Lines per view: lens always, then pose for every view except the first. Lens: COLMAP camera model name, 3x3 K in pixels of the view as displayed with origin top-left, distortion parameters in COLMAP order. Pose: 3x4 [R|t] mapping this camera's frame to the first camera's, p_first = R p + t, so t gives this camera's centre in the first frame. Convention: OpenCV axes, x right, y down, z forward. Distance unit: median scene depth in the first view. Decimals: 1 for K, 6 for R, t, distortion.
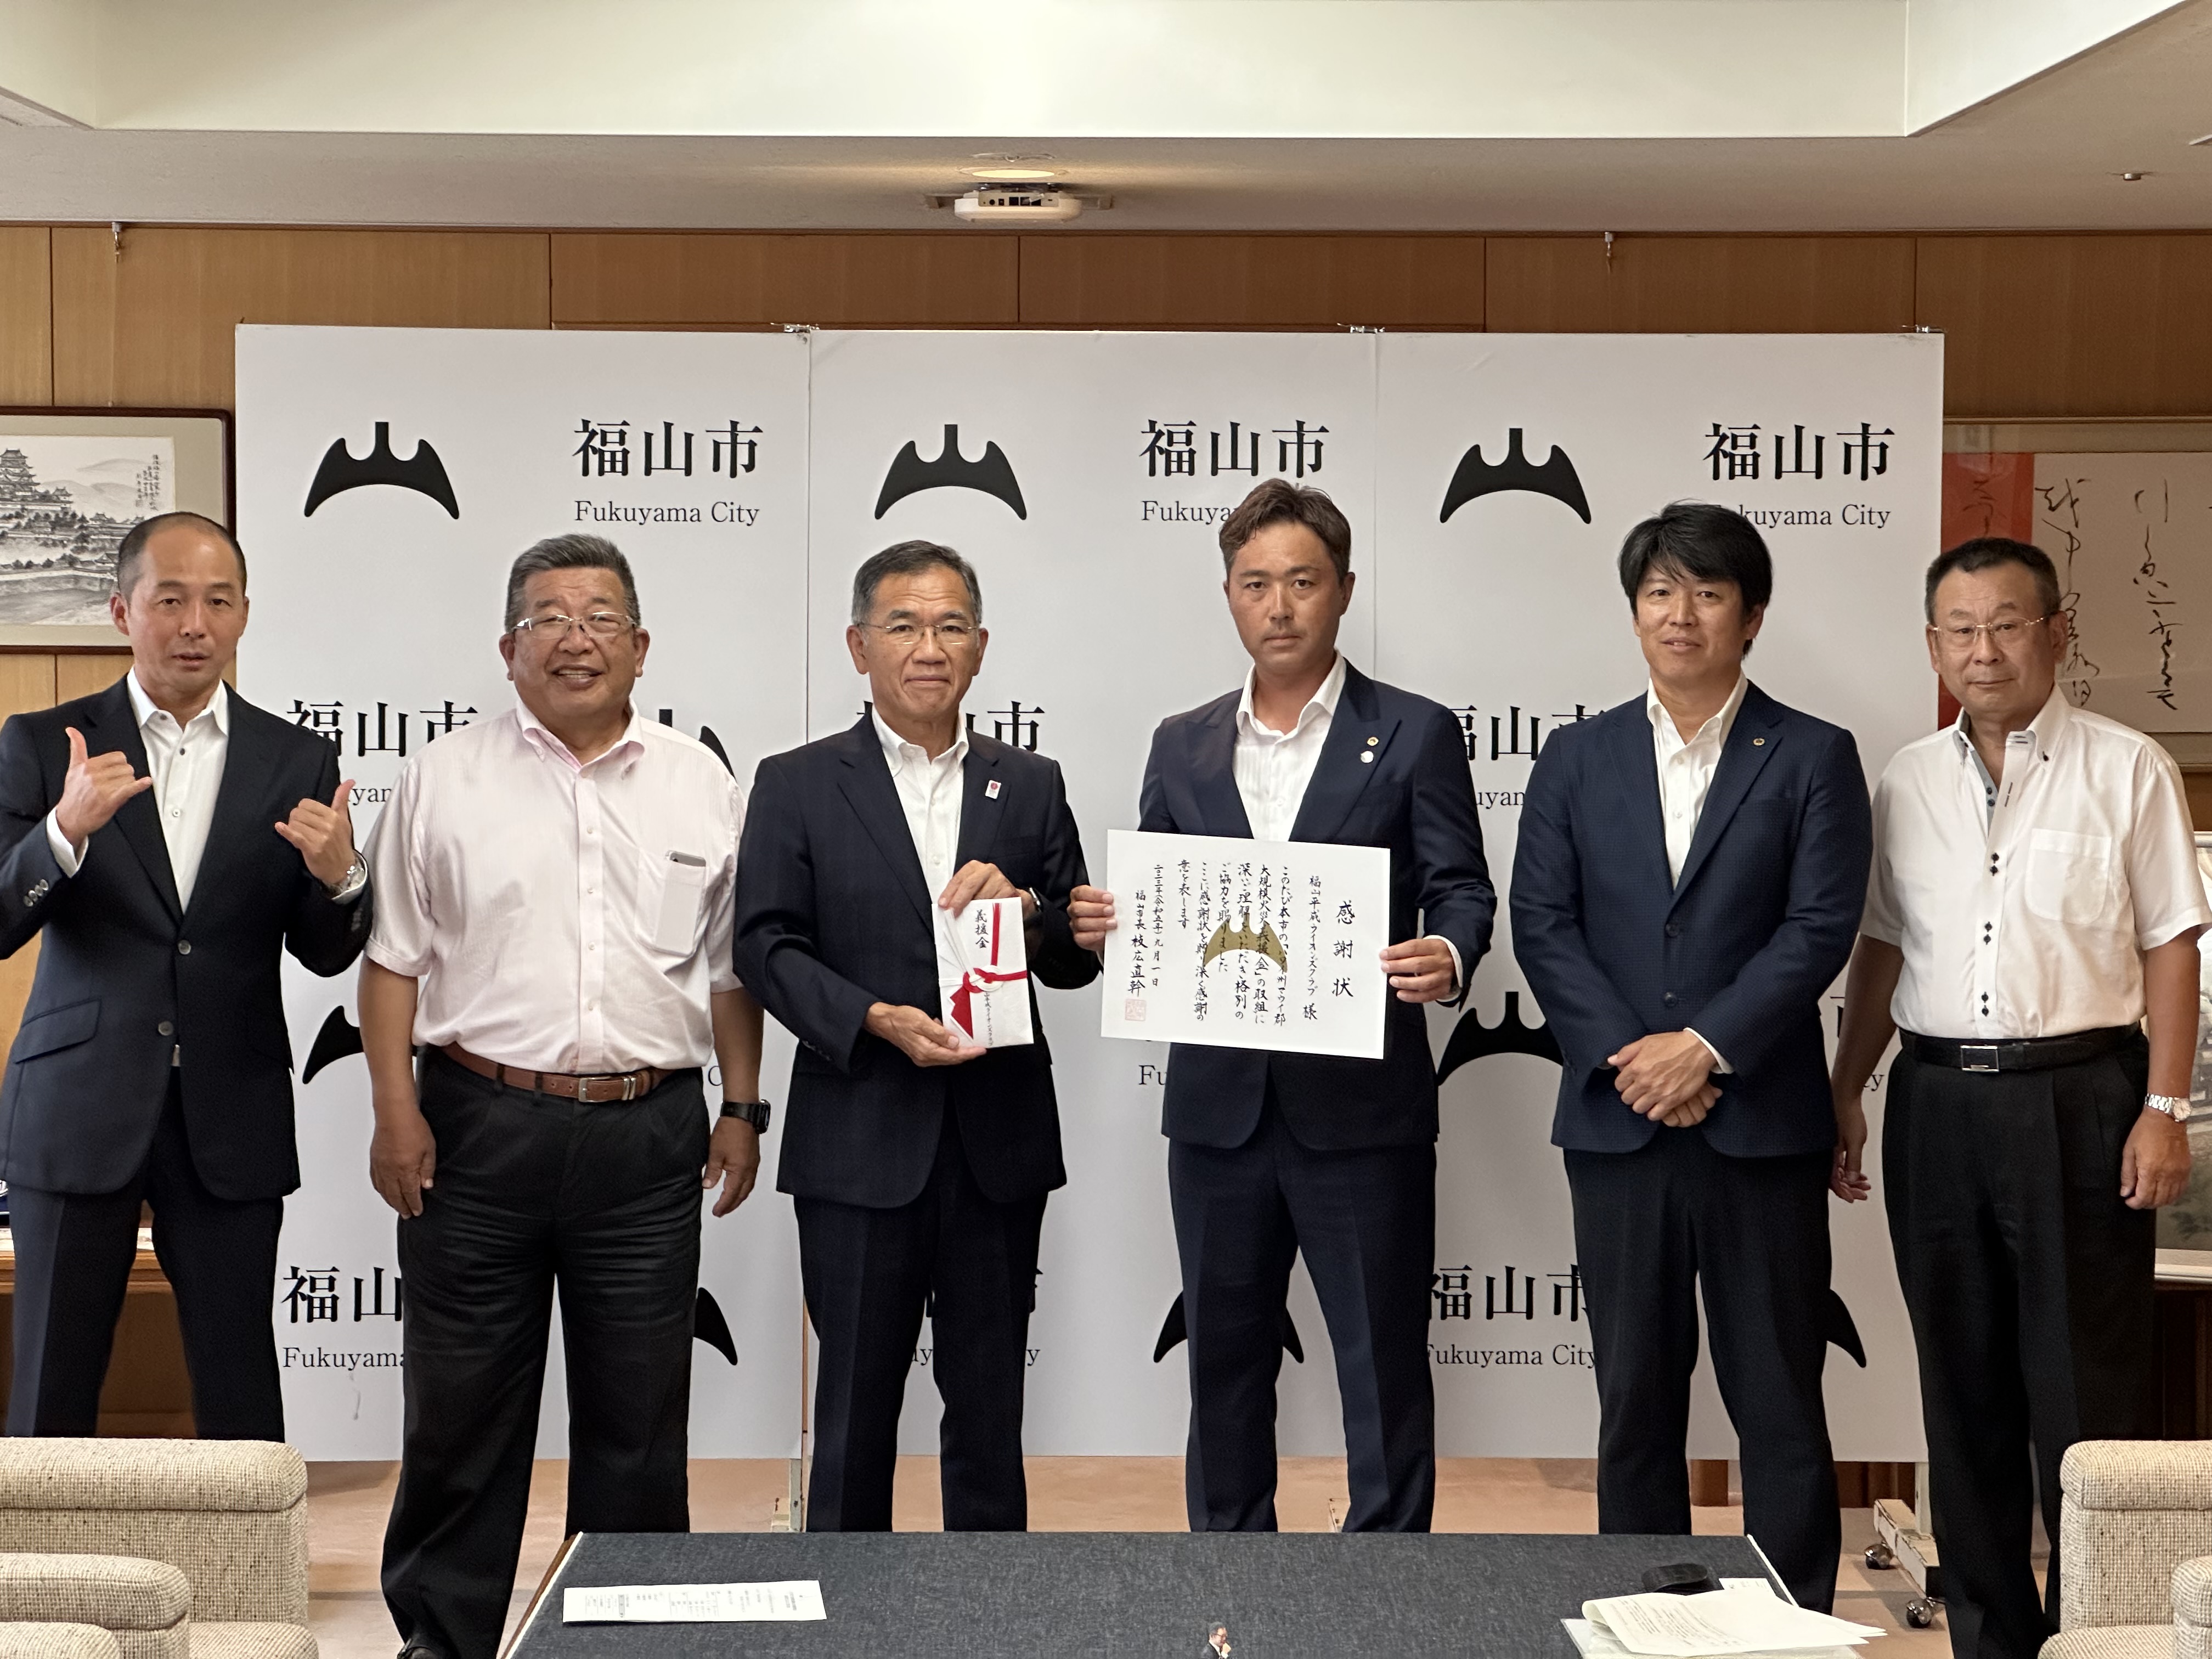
lens RADIAL K [[5035.2, 0, 1107.2], [0, 5035.2, 844.7], [0, 0, 1]] dist [0.244507, 0.000000]
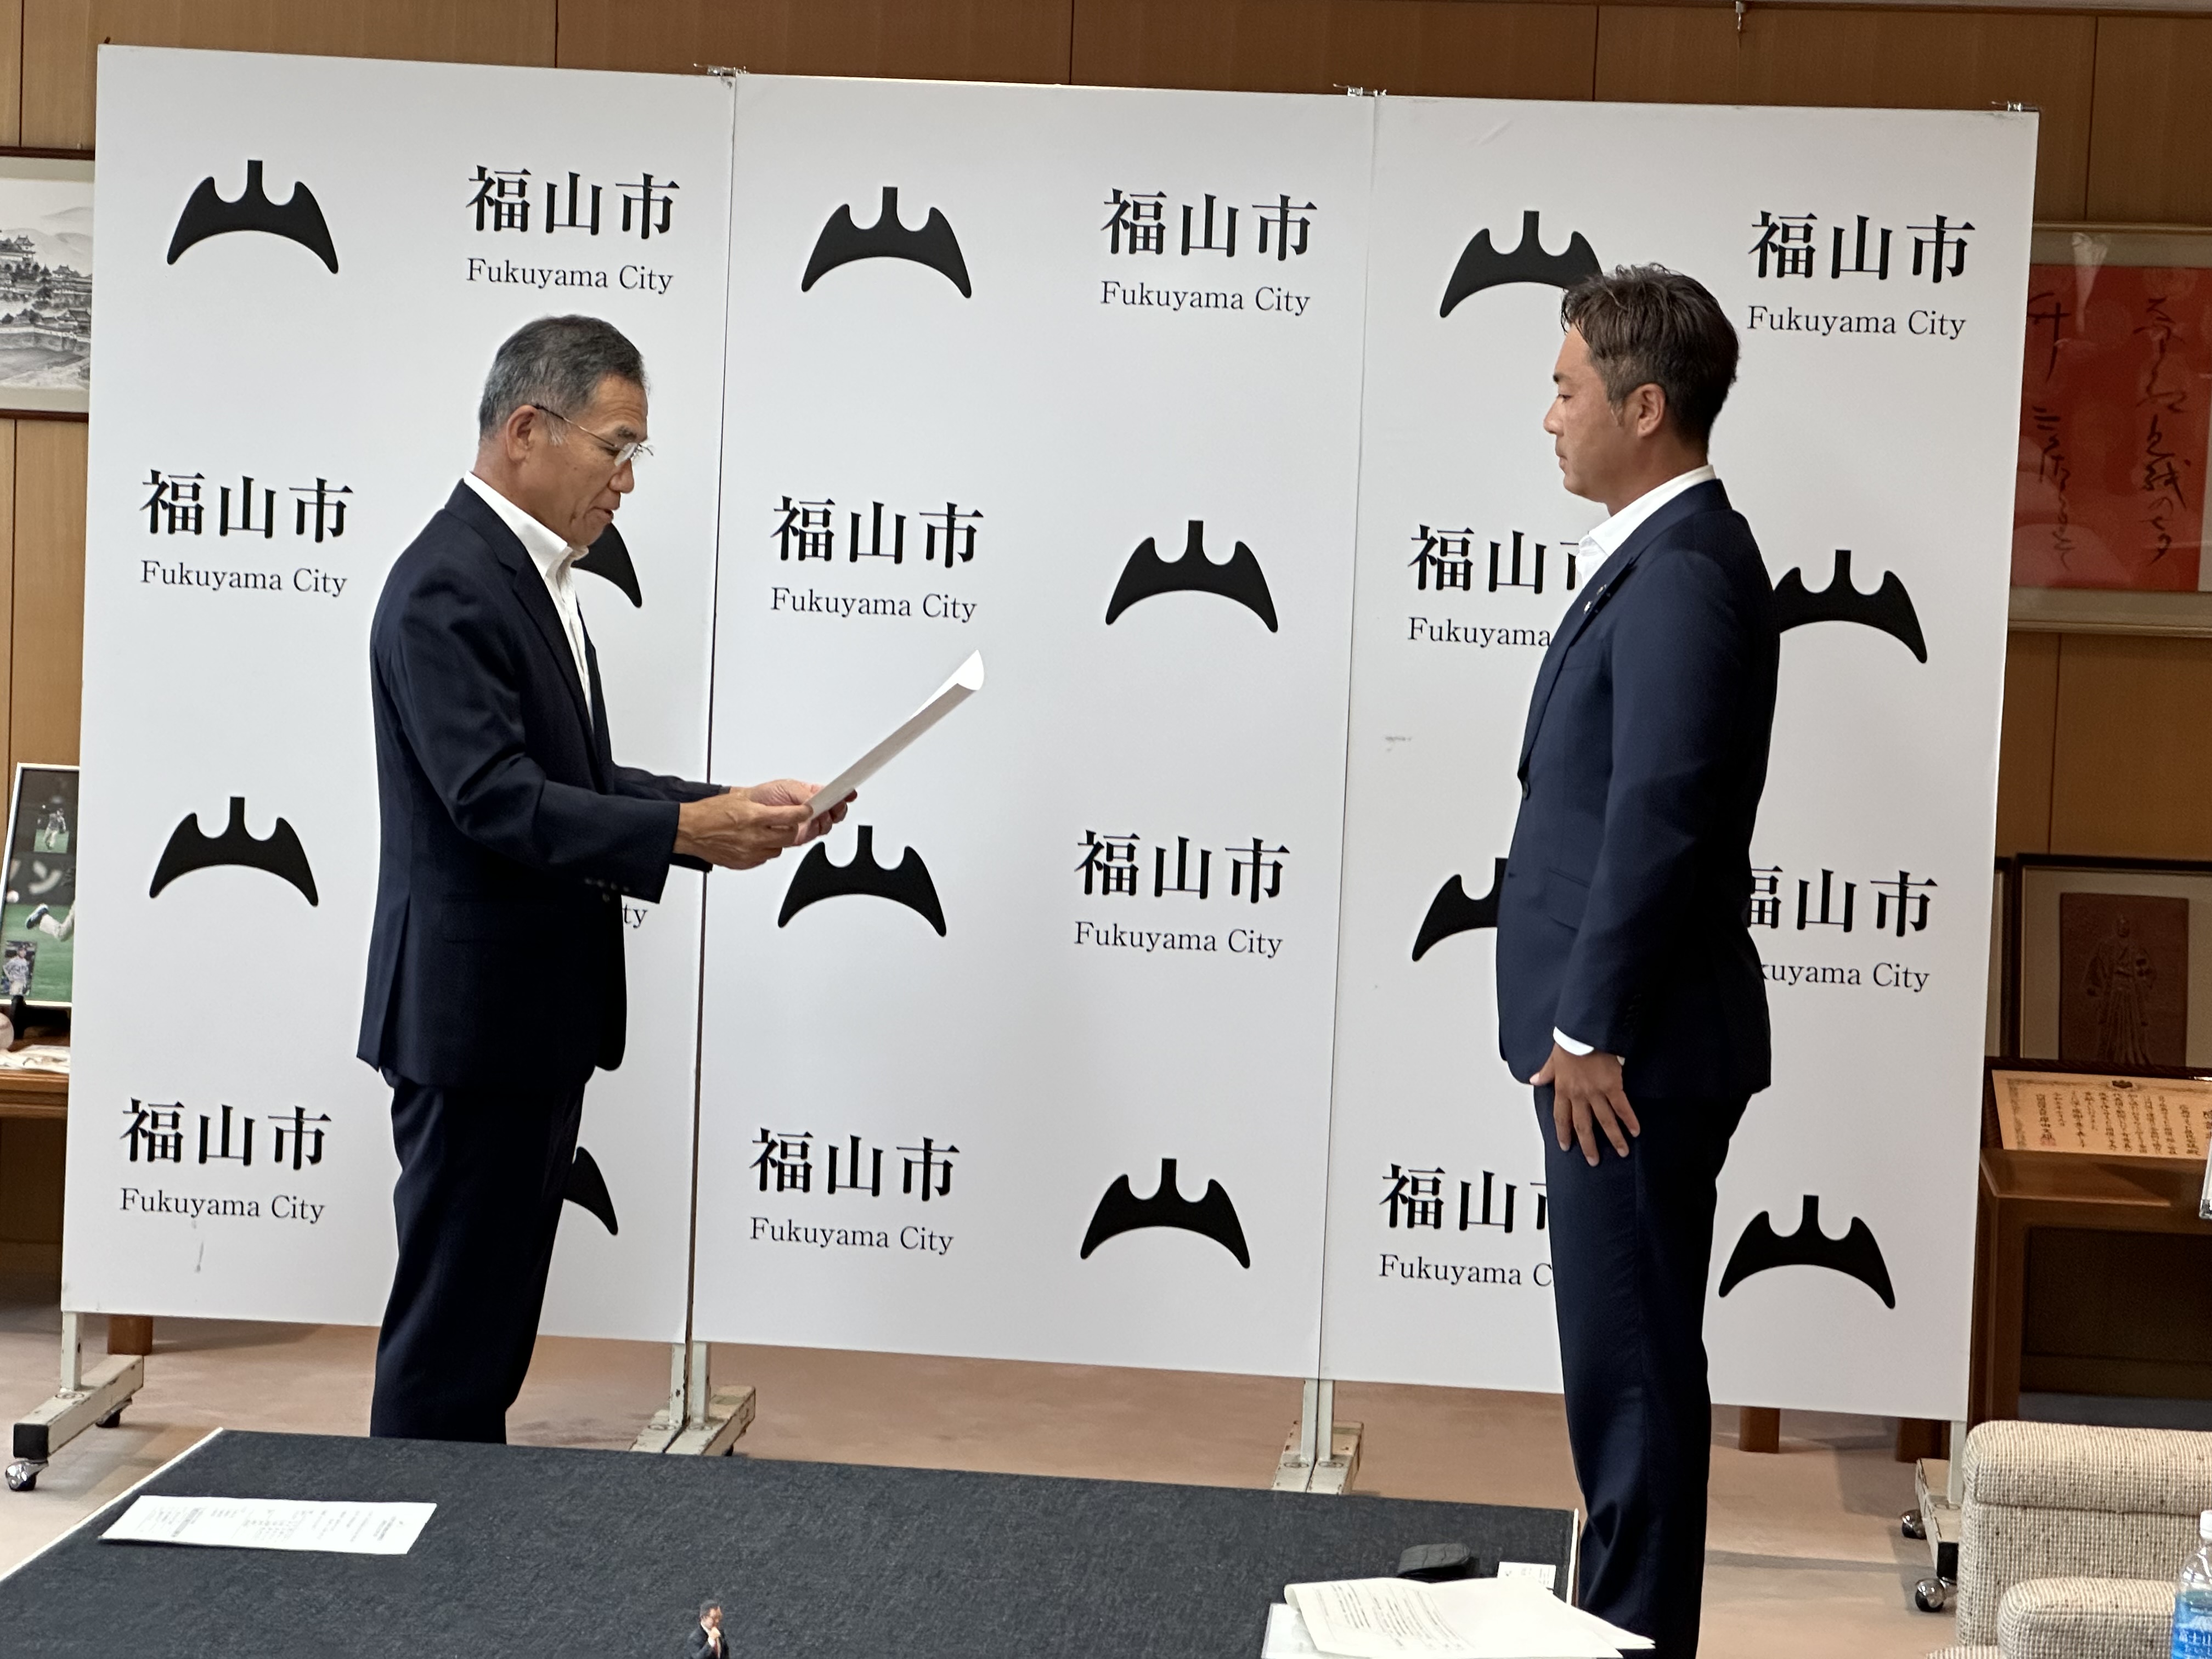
lens RADIAL K [[4988.9, 0, 1105.7], [0, 4988.9, 808.0], [0, 0, 1]] dist [0.309449, 0.000000]
pose [[0.992301, 0.044995, -0.115387, 0.112468], [-0.042386, 0.998789, 0.024972, 0.001776], [0.116371, -0.019889, 0.993007, 0.131136]]
